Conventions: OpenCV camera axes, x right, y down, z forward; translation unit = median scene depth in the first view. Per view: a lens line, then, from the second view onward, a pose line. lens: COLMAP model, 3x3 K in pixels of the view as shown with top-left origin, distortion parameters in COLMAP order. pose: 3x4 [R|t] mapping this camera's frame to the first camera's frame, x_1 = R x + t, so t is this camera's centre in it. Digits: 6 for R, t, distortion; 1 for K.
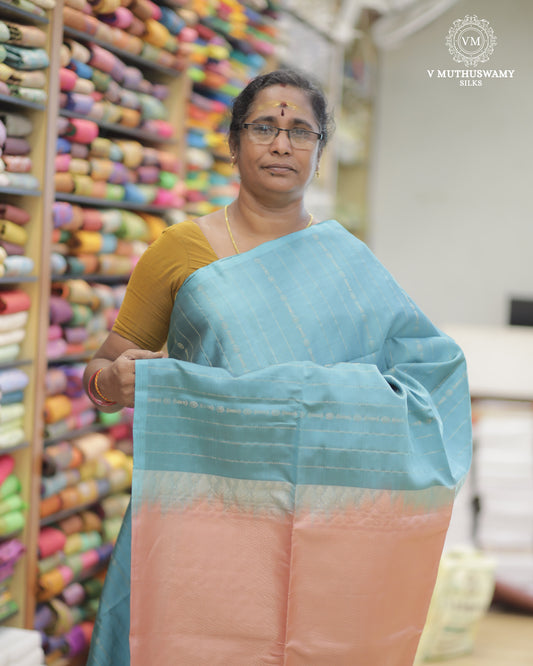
lens RADIAL K [[2256.6, 0, 264.1], [0, 2256.6, 337.0], [0, 0, 1]] dist [-0.225703, 0.000000]
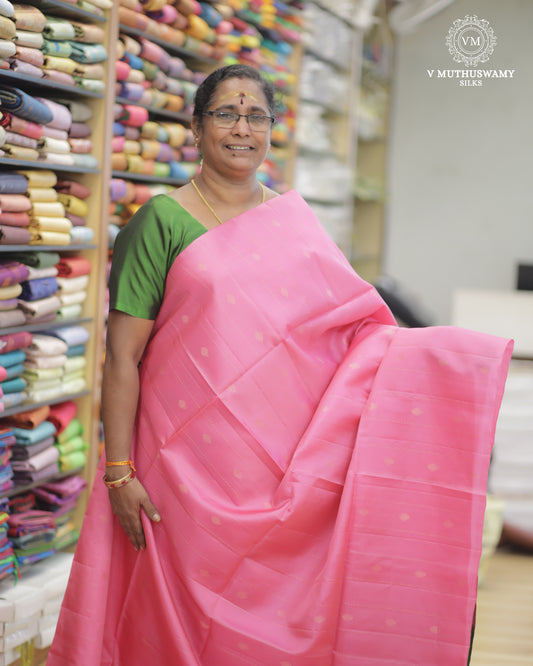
lens RADIAL K [[2256.6, 0, 268.6], [0, 2256.6, 330.7], [0, 0, 1]] dist [-0.225703, 0.000000]
pose [[0.999984, -0.001807, -0.005270, -0.007568], [0.001862, 0.999944, 0.010460, 0.004624], [0.005250, -0.010470, 0.999931, -0.129582]]
